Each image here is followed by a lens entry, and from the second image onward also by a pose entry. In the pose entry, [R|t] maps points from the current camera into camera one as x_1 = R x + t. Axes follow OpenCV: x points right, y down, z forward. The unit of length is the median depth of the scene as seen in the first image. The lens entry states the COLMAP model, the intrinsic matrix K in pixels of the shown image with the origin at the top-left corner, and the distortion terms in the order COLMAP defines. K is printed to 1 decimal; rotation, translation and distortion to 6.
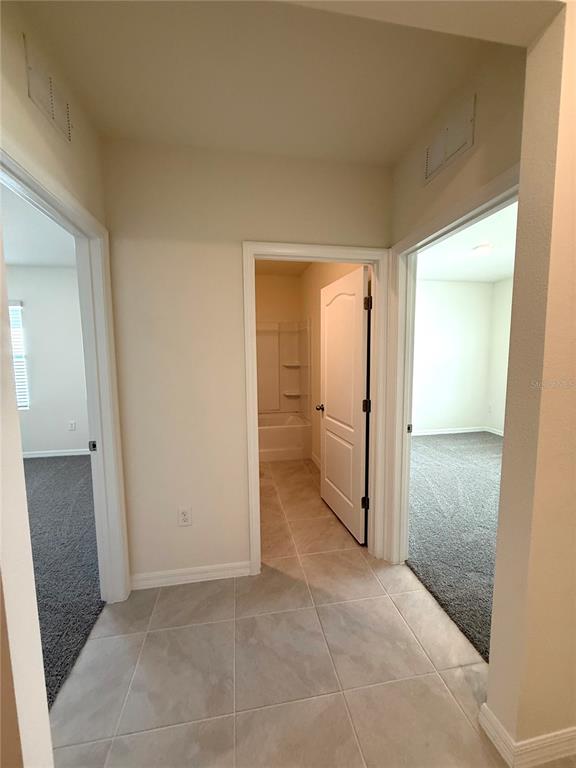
lens RADIAL K [[307.3, 0, 286.1], [0, 307.3, 384.0], [0, 0, 1]] dist [0.003208, 0.000106]
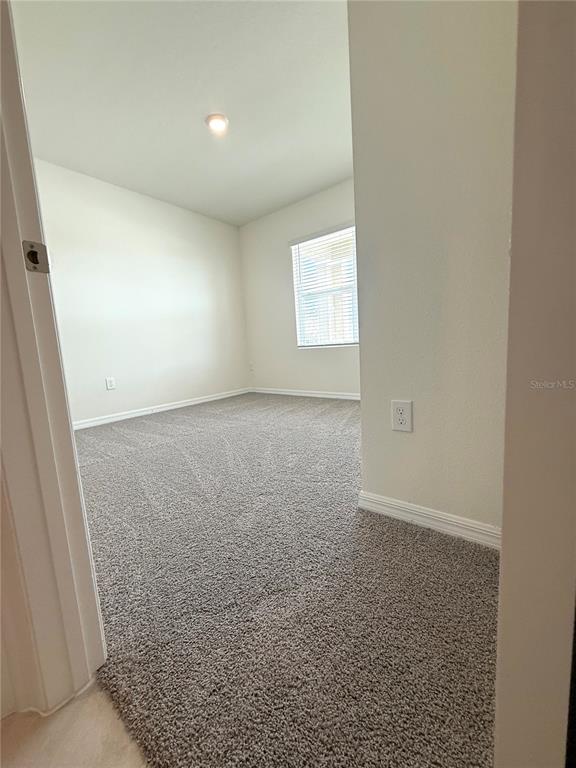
lens RADIAL K [[307.3, 0, 289.3], [0, 307.3, 382.8], [0, 0, 1]] dist [0.003208, 0.000106]
pose [[0.748586, -0.114263, 0.653118, 0.201595], [0.119012, 0.992197, 0.037177, 0.152125], [-0.652270, 0.049898, 0.756343, 0.330059]]
